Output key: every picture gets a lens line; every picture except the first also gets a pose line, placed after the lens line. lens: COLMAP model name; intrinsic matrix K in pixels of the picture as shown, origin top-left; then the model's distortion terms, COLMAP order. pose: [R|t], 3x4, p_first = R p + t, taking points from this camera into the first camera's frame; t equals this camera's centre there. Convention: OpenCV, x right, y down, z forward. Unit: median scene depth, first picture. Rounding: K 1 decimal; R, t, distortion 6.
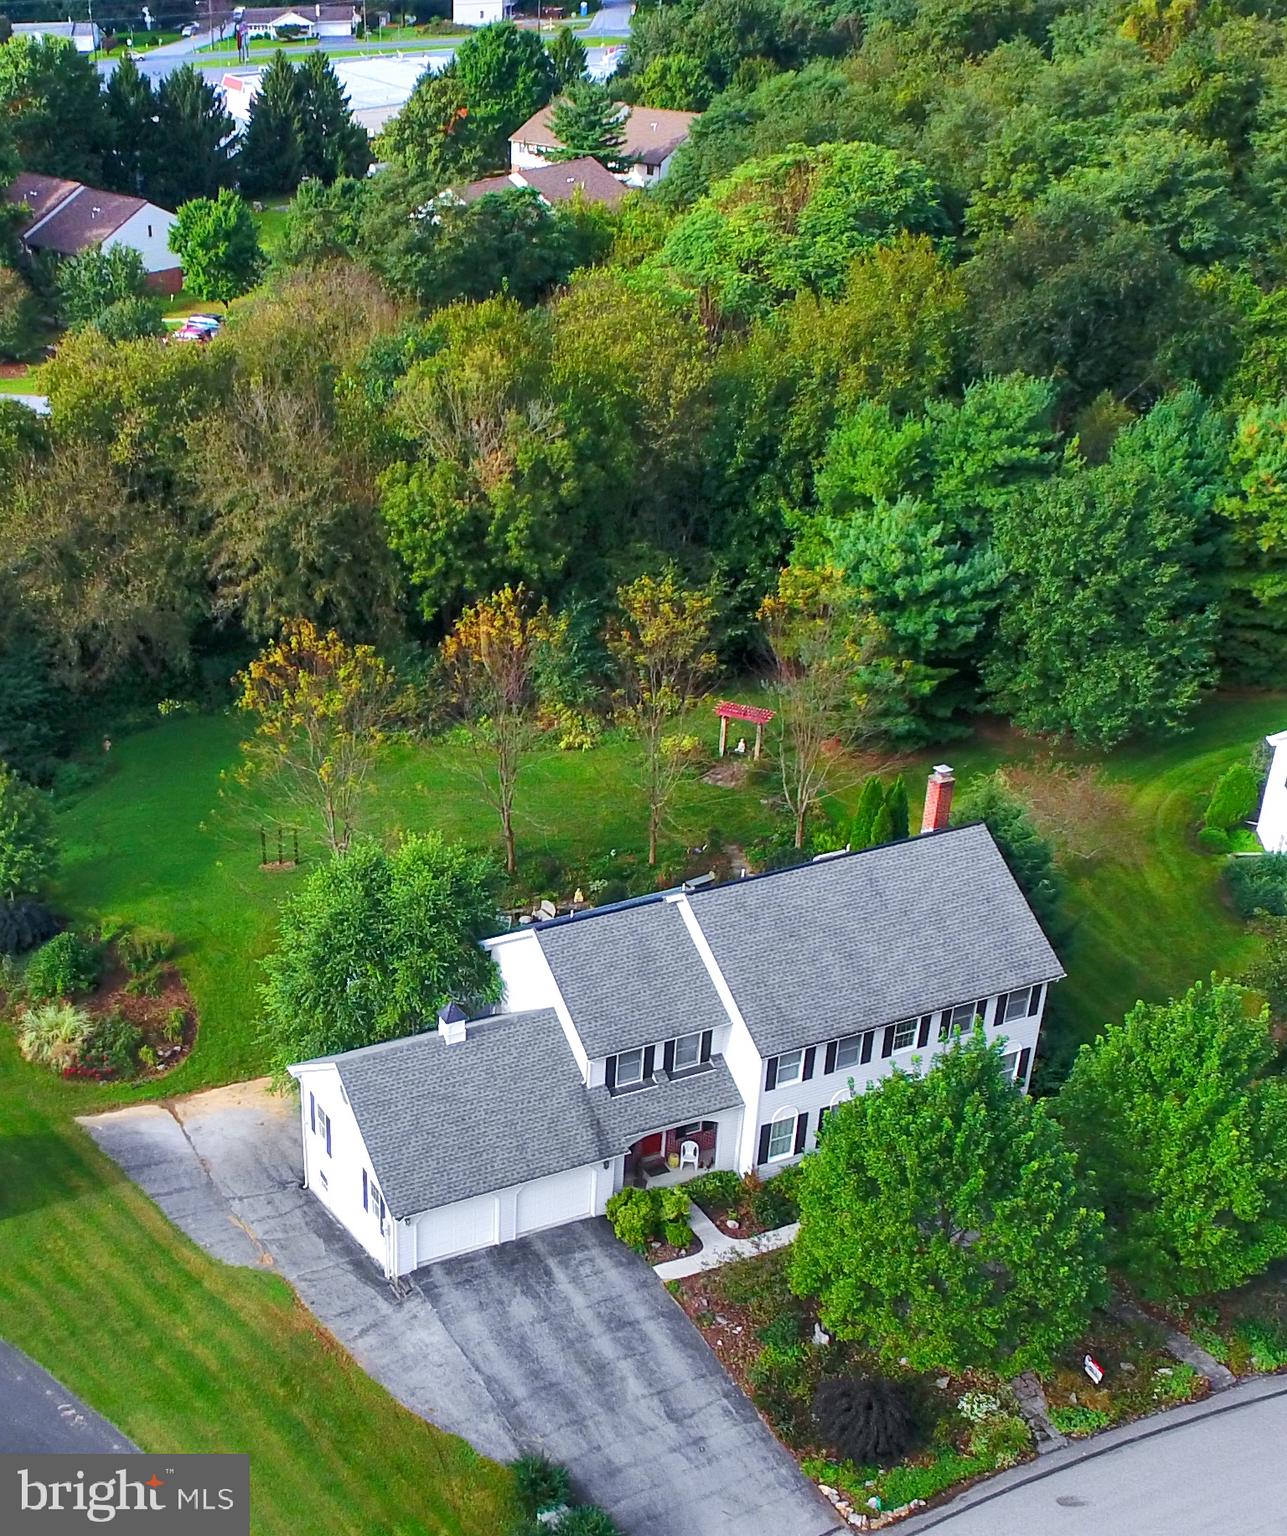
lens RADIAL K [[1808.7, 0, 642.1], [0, 1808.7, 767.1], [0, 0, 1]] dist [-0.003084, 0.000000]
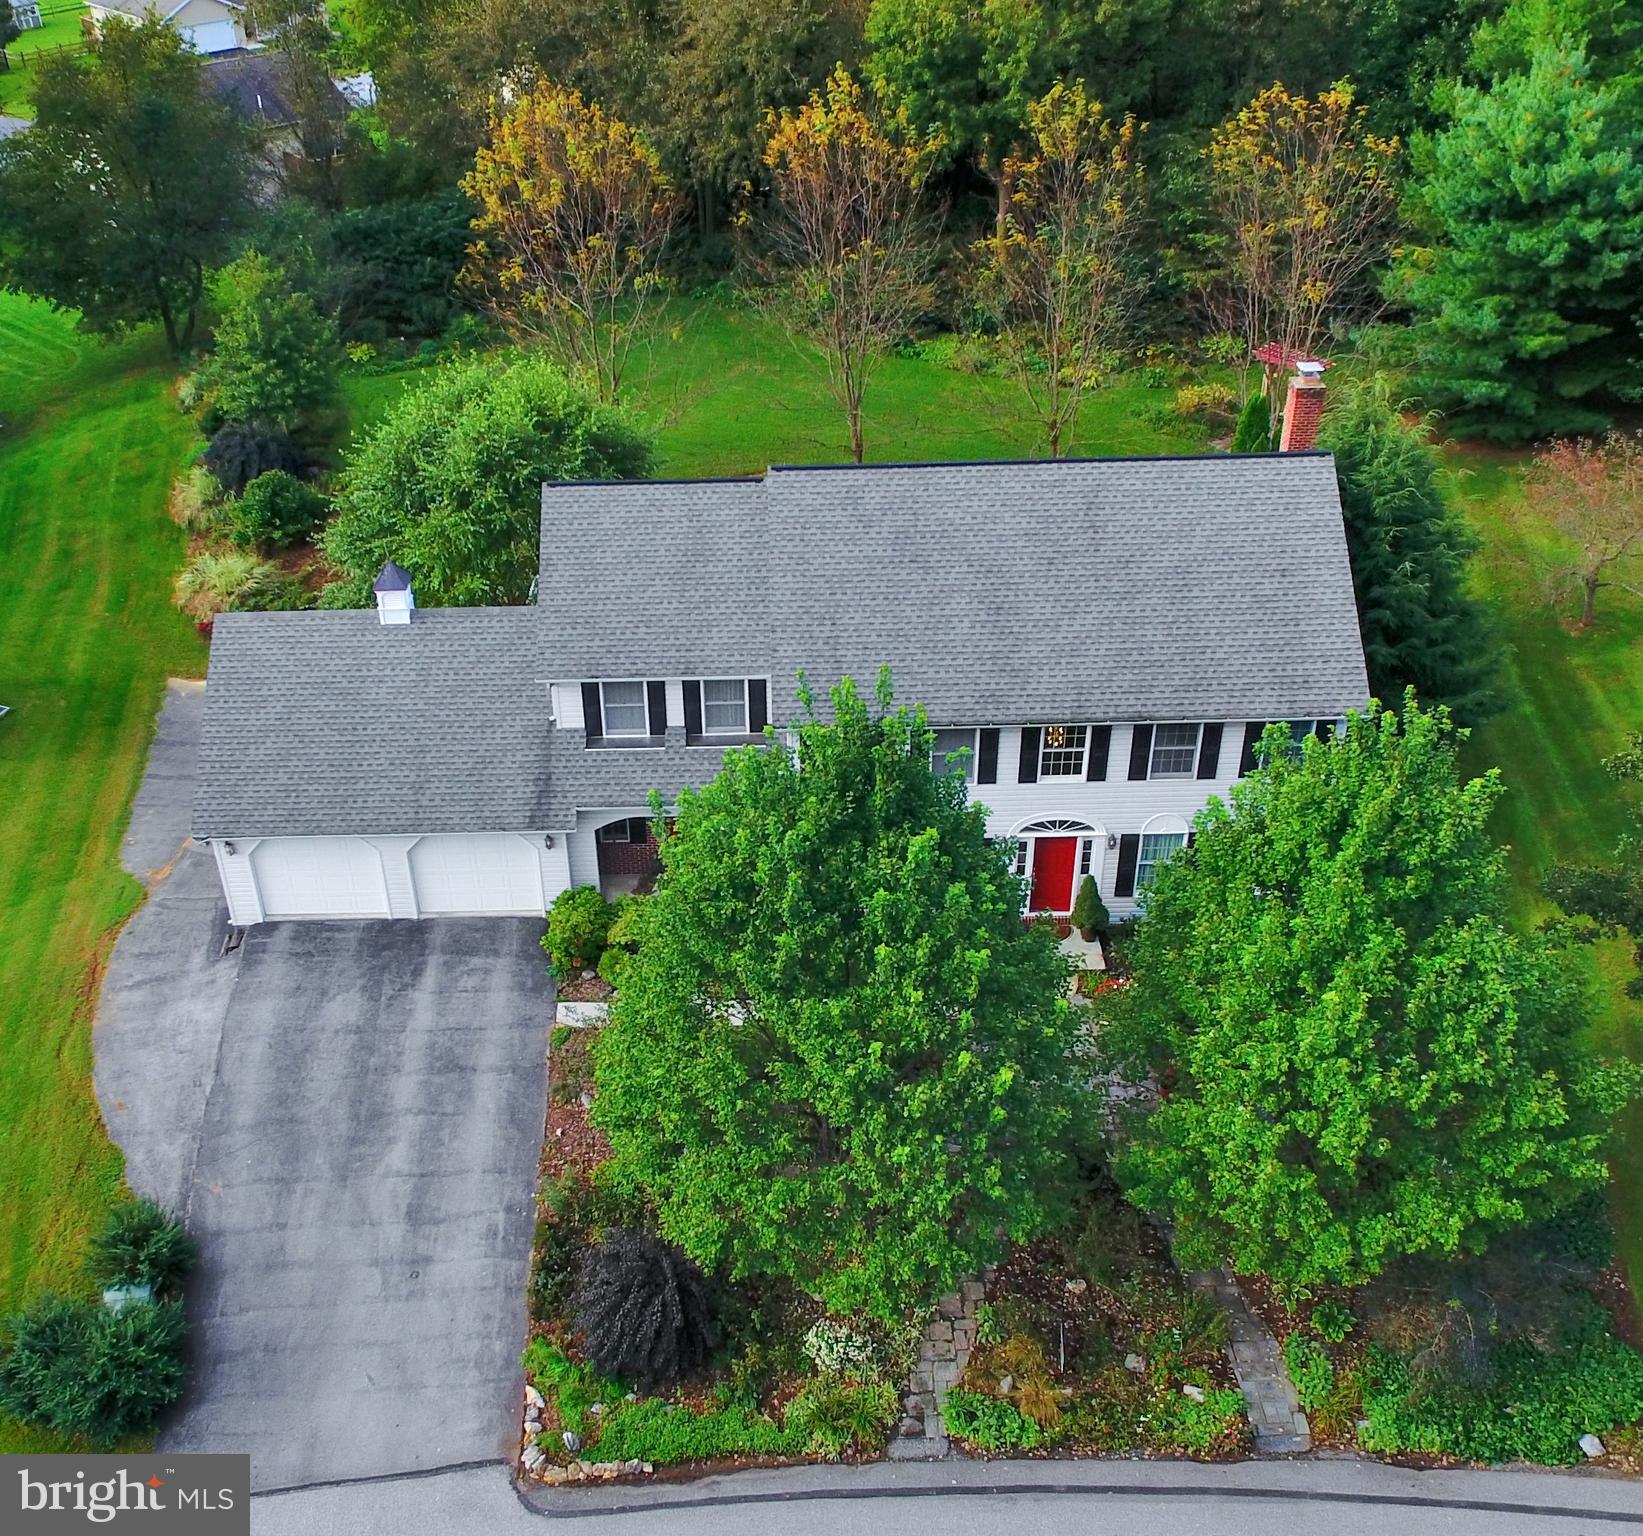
lens RADIAL K [[1914.4, 0, 820.4], [0, 1914.4, 769.1], [0, 0, 1]] dist [-0.011613, 0.000000]
pose [[0.918896, 0.203967, -0.337681, 0.310940], [-0.158418, 0.974704, 0.157658, 0.068884], [0.361296, -0.091377, 0.927963, 0.396193]]
